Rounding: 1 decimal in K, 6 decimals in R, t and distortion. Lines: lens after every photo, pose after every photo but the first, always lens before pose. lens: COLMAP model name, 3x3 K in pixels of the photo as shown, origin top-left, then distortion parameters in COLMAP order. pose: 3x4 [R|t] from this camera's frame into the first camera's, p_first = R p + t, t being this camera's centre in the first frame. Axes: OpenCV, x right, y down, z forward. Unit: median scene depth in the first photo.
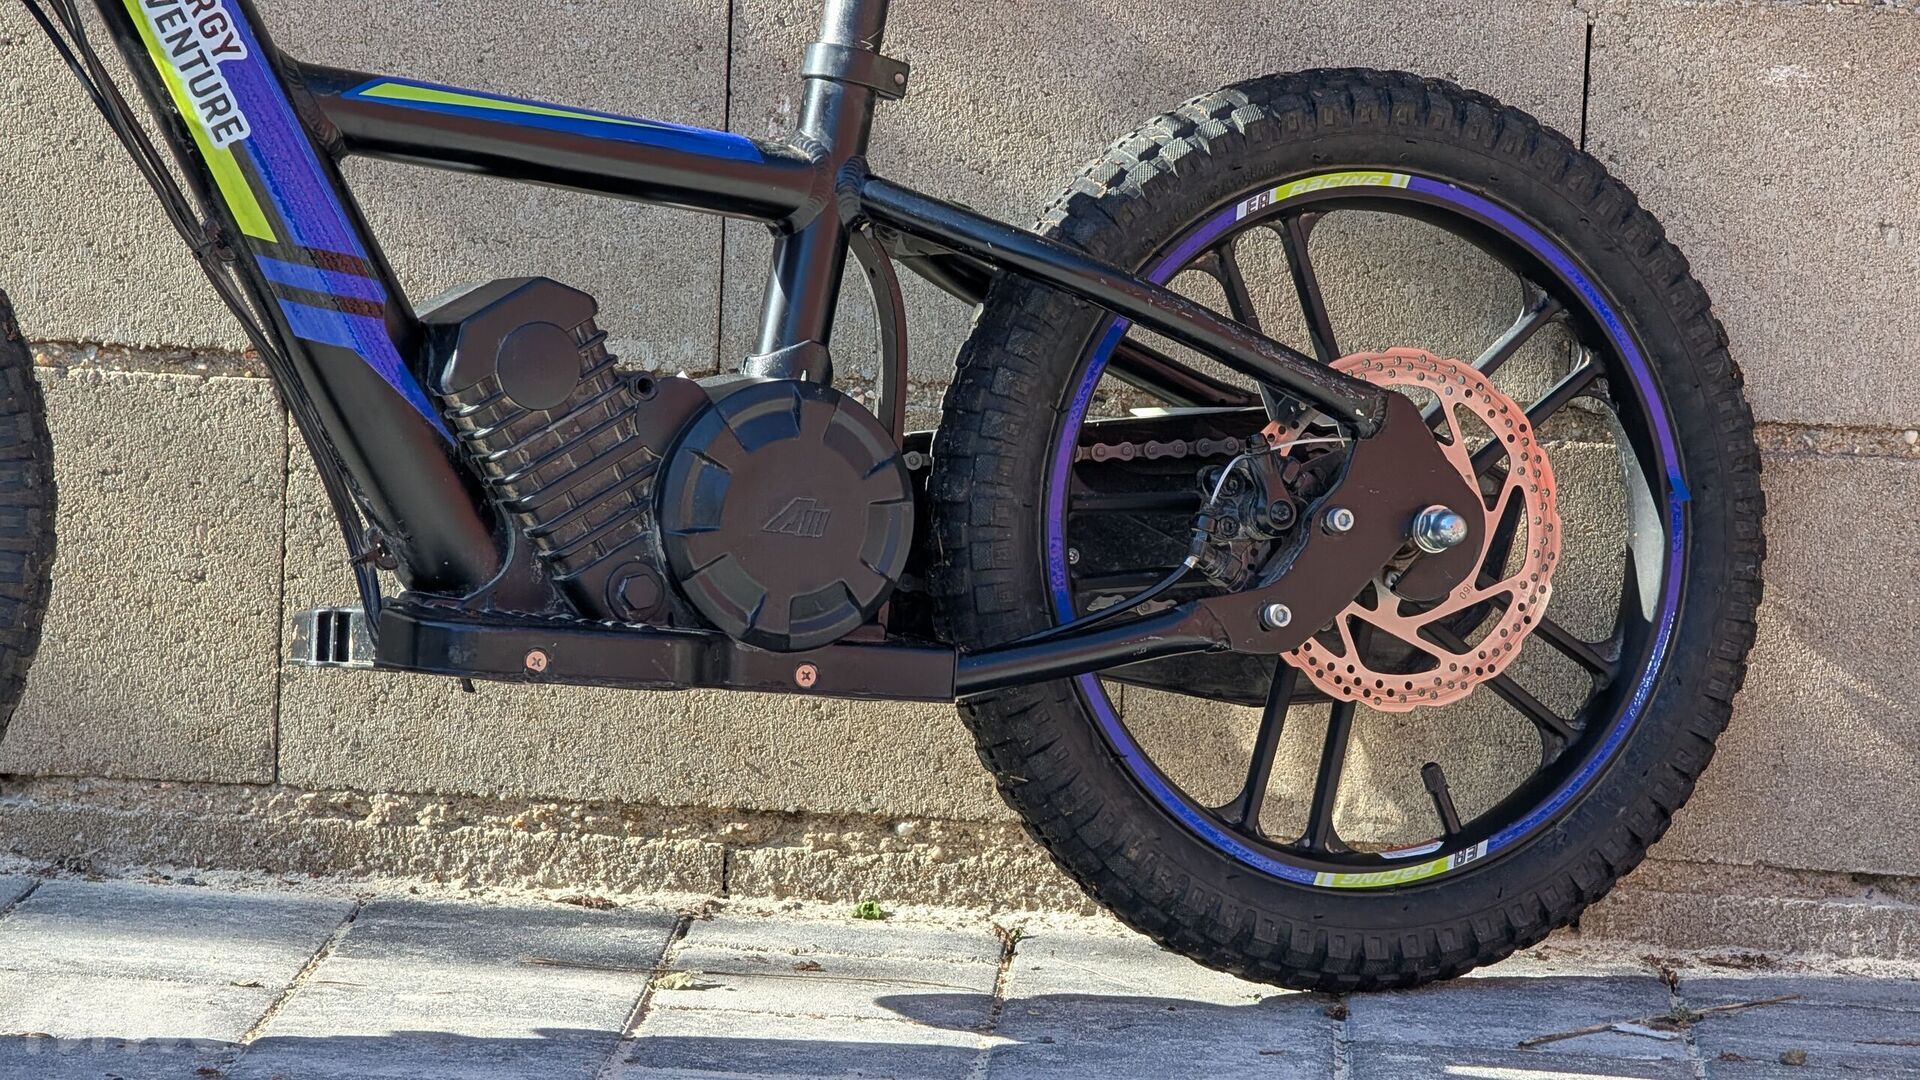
lens RADIAL K [[6811.2, 0, 955.7], [0, 6811.2, 491.1], [0, 0, 1]] dist [0.509444, -2.108089]
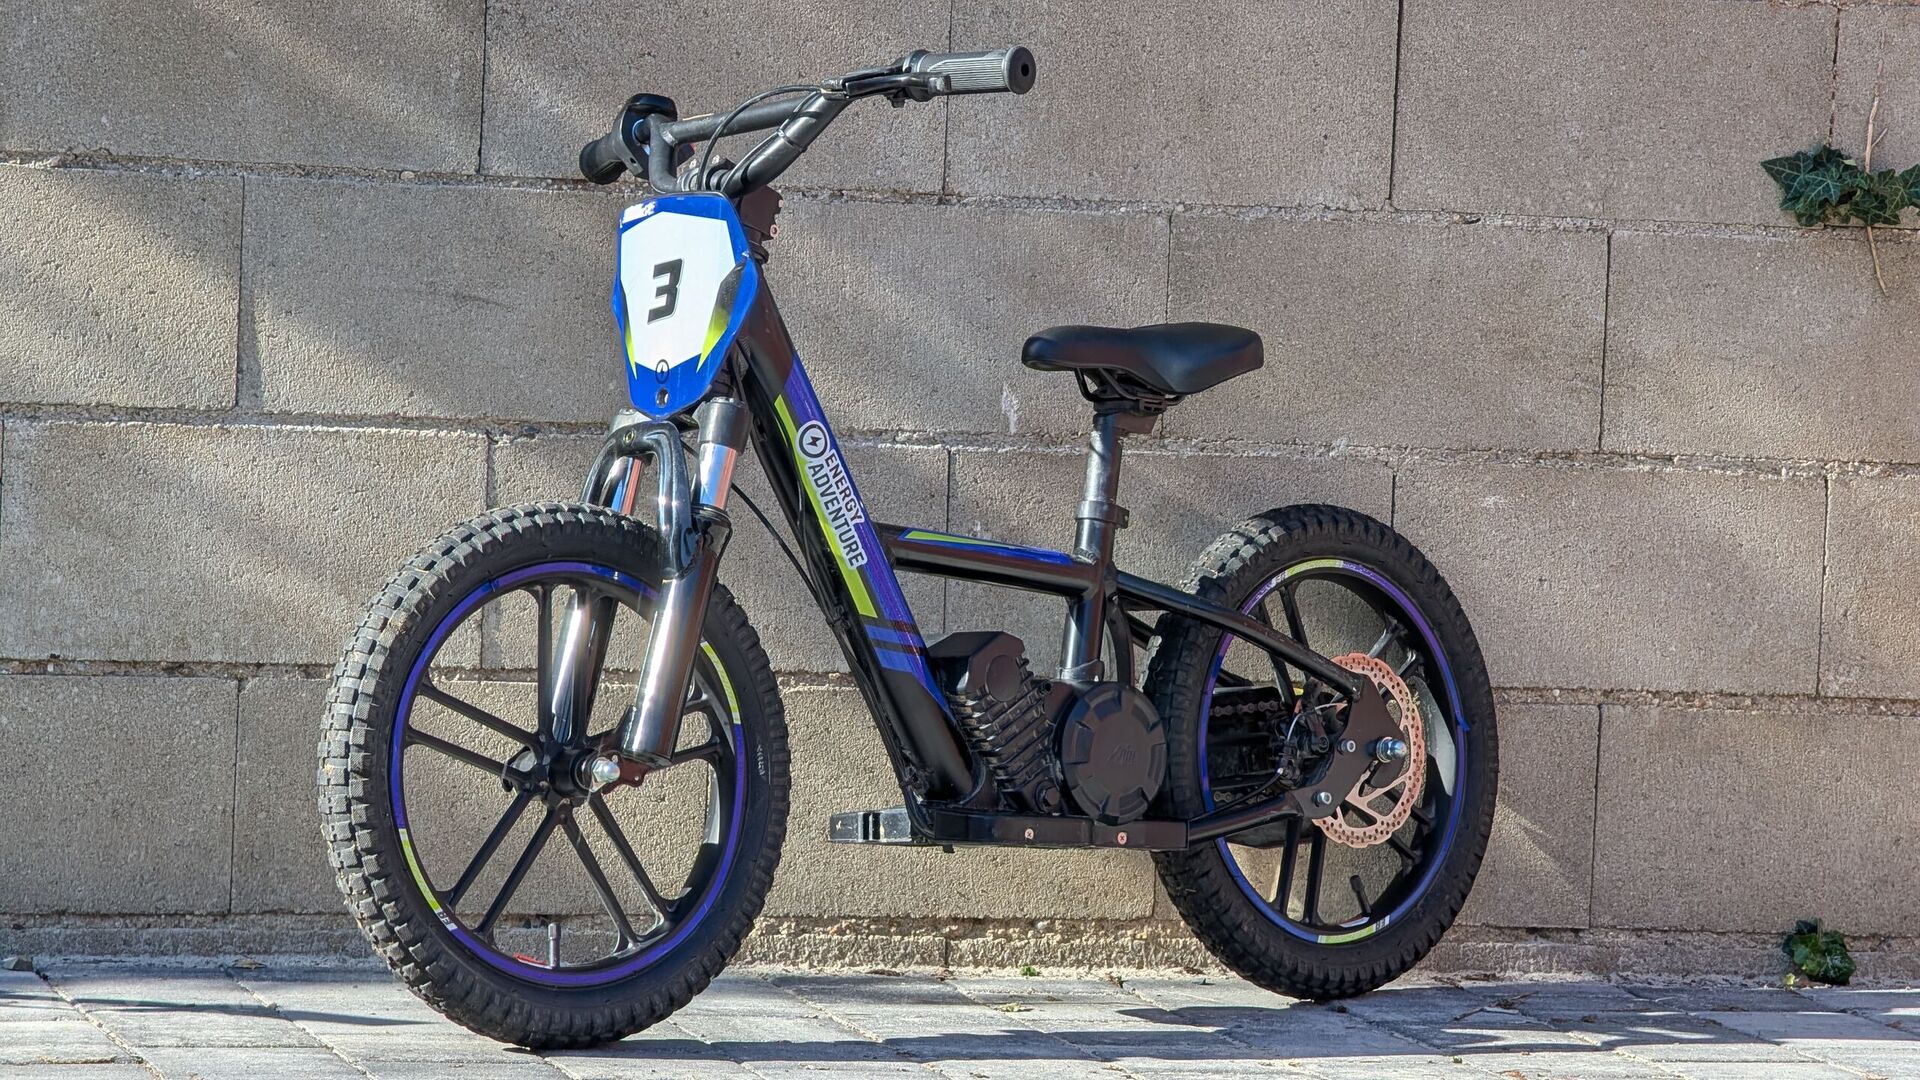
lens RADIAL K [[6811.2, 0, 955.7], [0, 6811.2, 491.1], [0, 0, 1]] dist [0.509444, -2.108089]
pose [[0.944125, -0.020149, 0.328972, -0.652338], [0.029481, 0.999291, -0.023402, -0.024837], [-0.328268, 0.031793, 0.944050, -0.735808]]
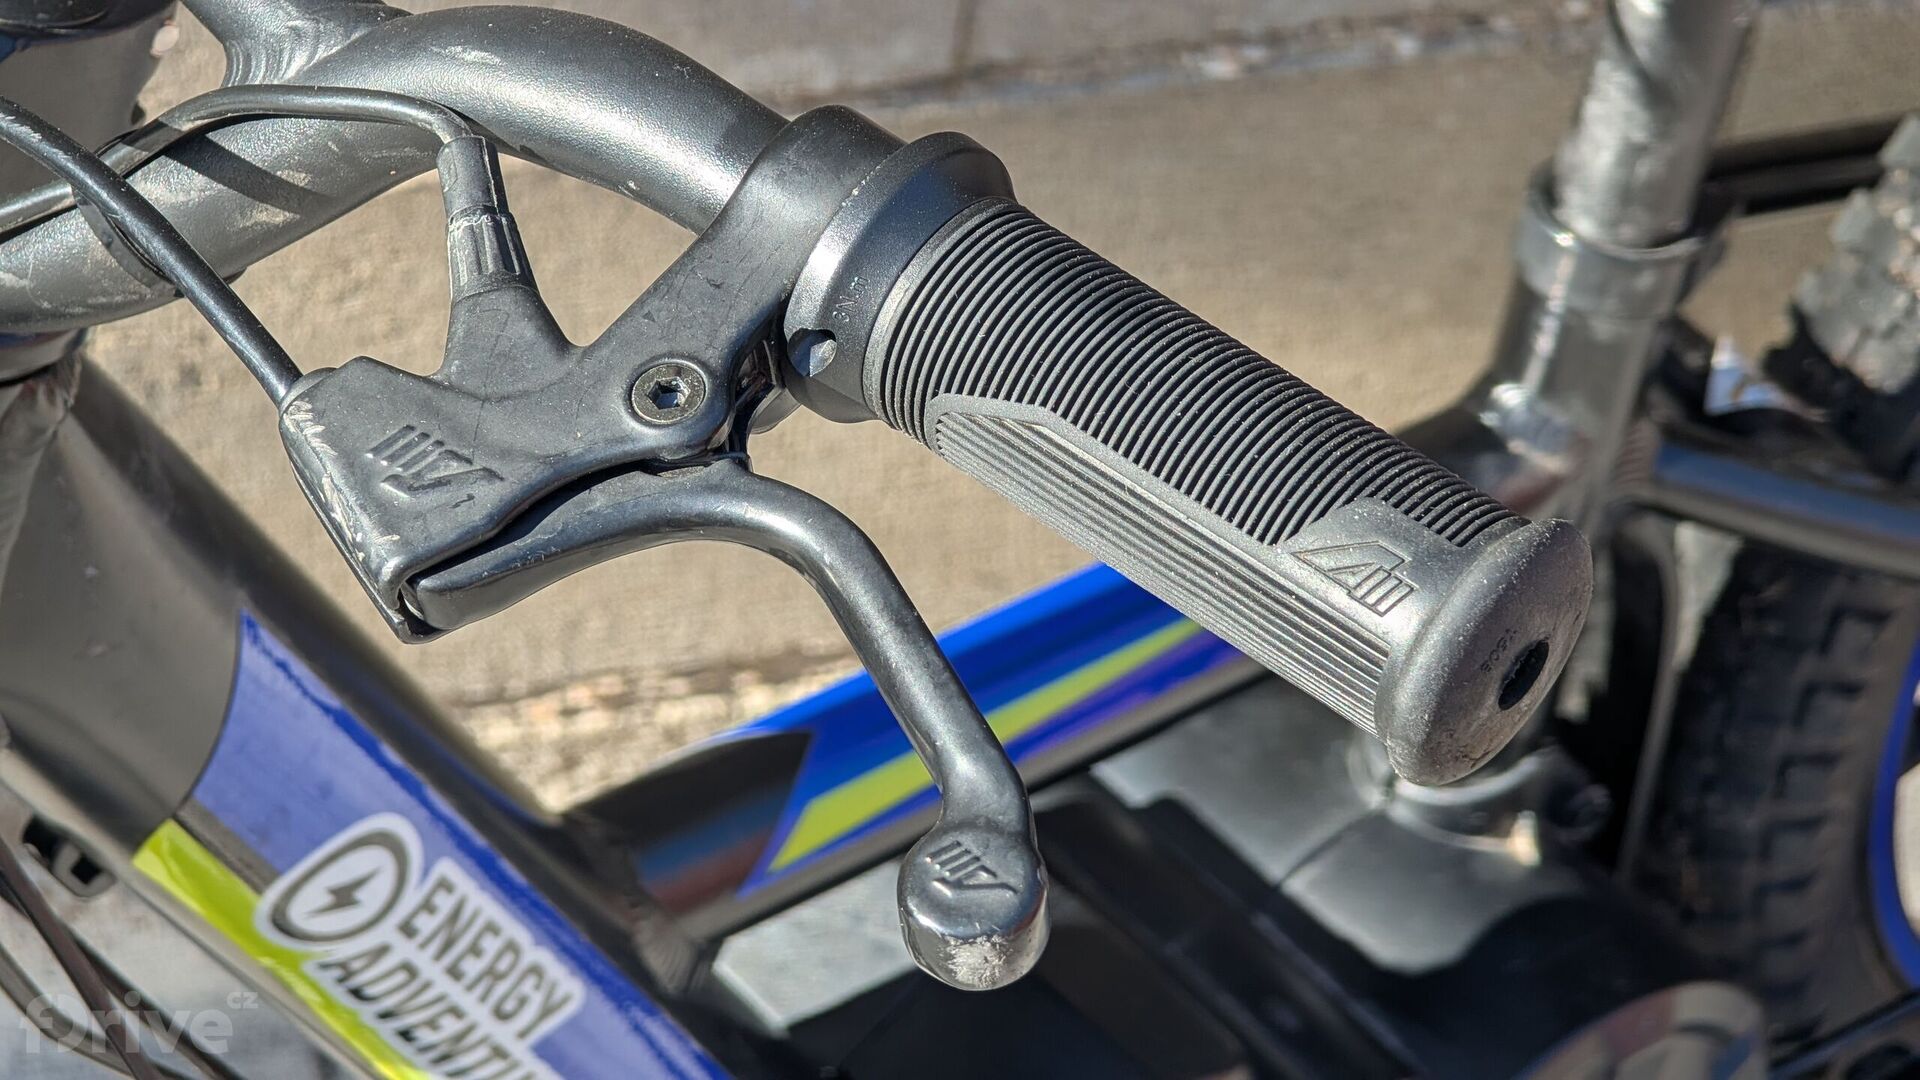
lens RADIAL K [[6811.2, 0, 955.7], [0, 6811.2, 491.1], [0, 0, 1]] dist [0.509444, -2.108089]
pose [[0.954973, -0.188254, 0.229320, -0.161577], [-0.030970, 0.705447, 0.708086, -0.363714], [-0.295073, -0.683304, 0.667852, 0.678891]]
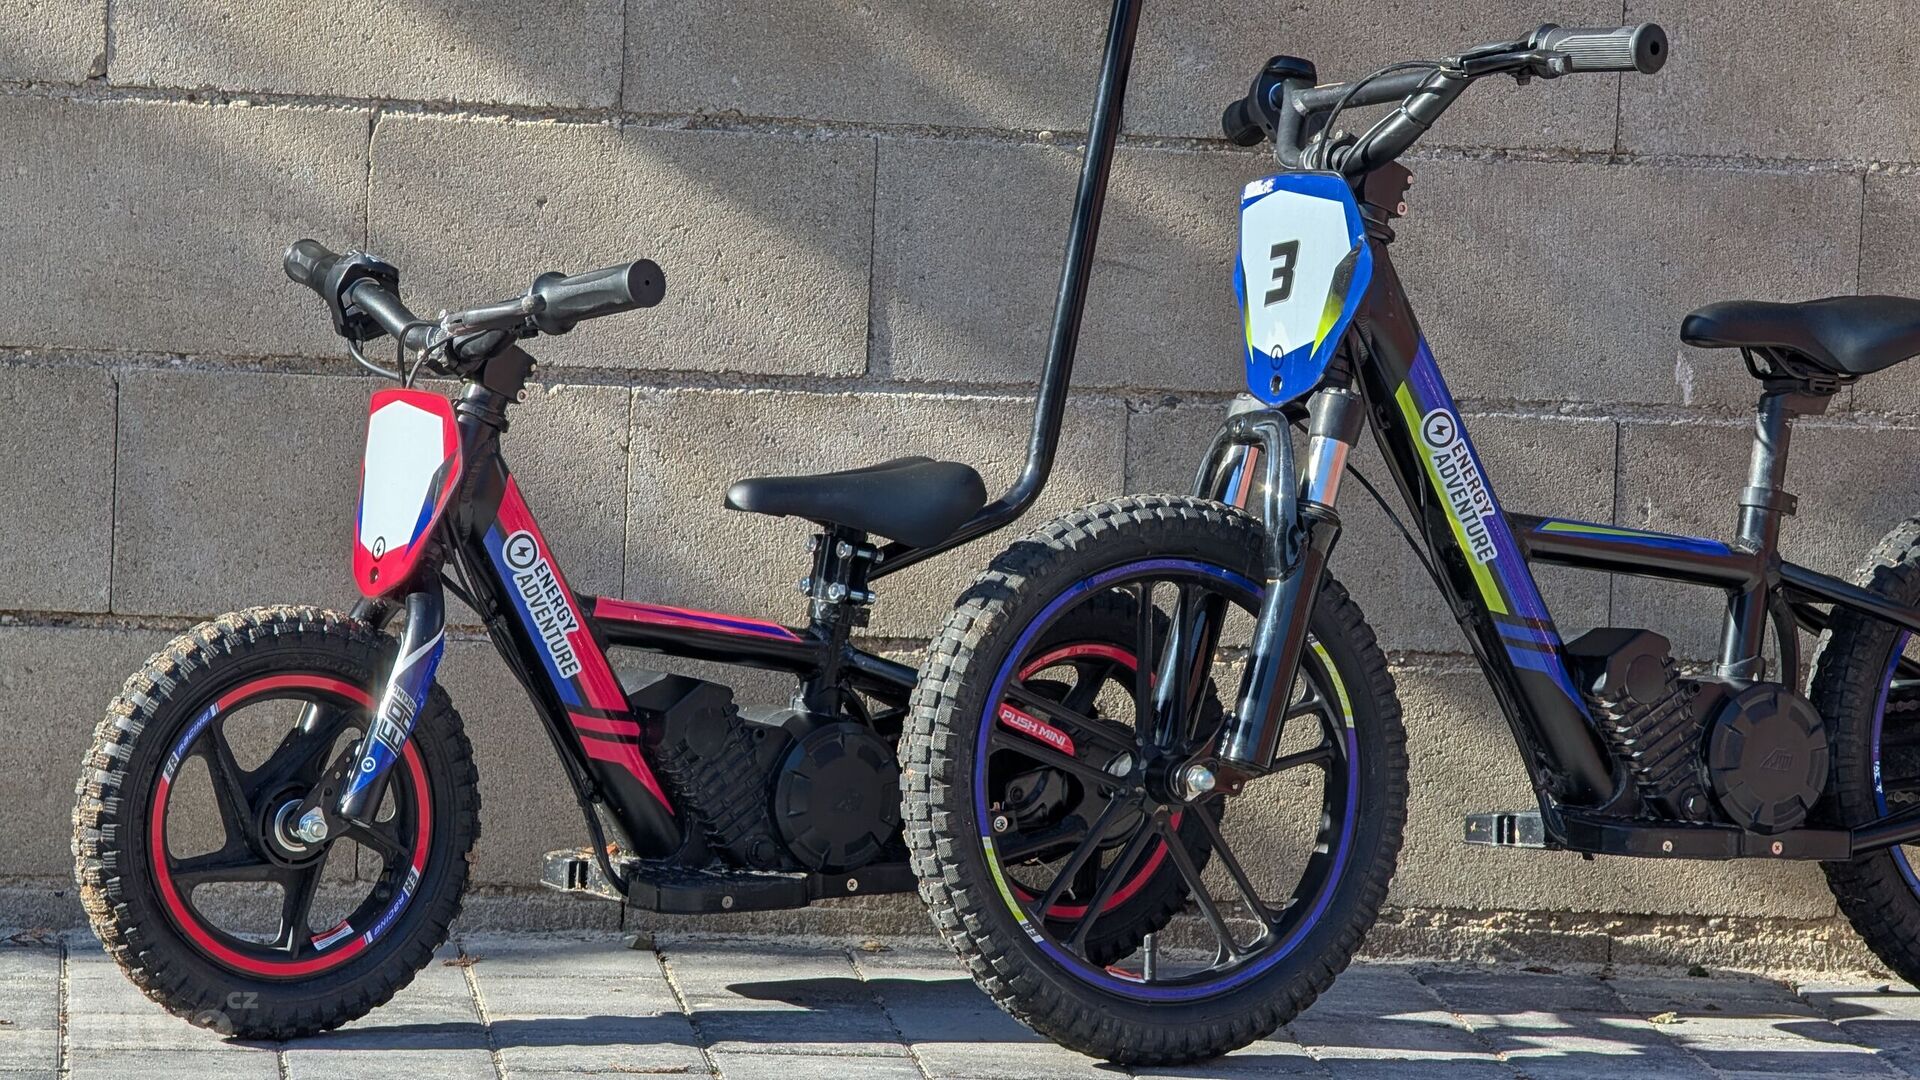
lens RADIAL K [[6811.2, 0, 955.7], [0, 6811.2, 491.1], [0, 0, 1]] dist [0.509444, -2.108089]
pose [[0.984297, -0.016267, 0.175767, -0.520627], [0.014339, 0.999822, 0.012238, -0.086749], [-0.175935, -0.009526, 0.984356, -0.692854]]
